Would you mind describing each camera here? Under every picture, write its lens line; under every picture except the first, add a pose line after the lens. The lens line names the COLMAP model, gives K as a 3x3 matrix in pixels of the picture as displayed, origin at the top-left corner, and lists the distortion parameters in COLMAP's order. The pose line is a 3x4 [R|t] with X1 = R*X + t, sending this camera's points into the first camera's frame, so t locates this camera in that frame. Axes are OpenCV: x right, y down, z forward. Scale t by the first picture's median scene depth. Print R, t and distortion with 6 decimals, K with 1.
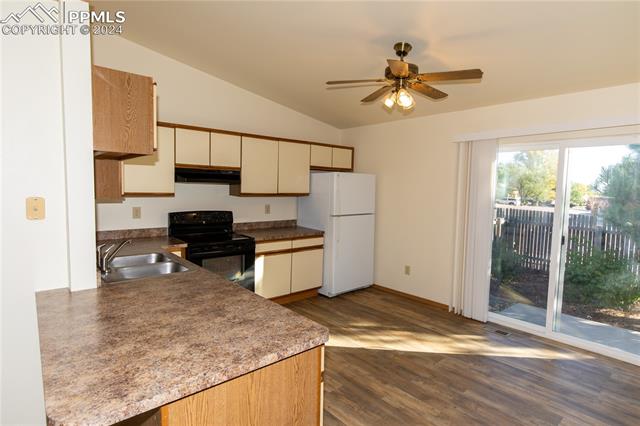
lens RADIAL K [[340.5, 0, 320.0], [0, 340.5, 213.0], [0, 0, 1]] dist [0.000443, 0.000448]
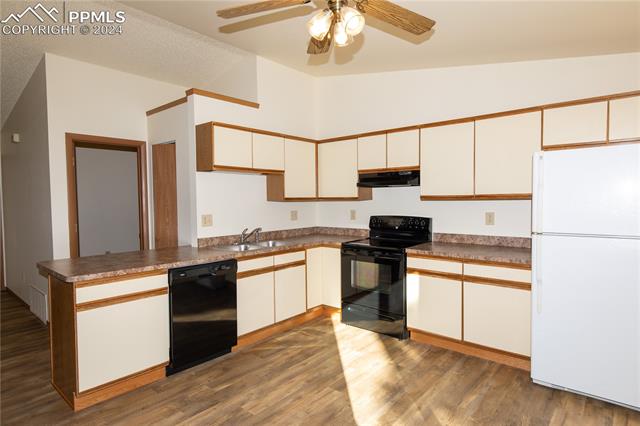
lens RADIAL K [[363.7, 0, 320.0], [0, 363.7, 213.0], [0, 0, 1]] dist [0.003218, 0.000742]
pose [[0.143399, 0.027511, -0.989282, 0.645903], [-0.043736, 0.998813, 0.021436, -0.026567], [0.988698, 0.040194, 0.144432, 0.649100]]
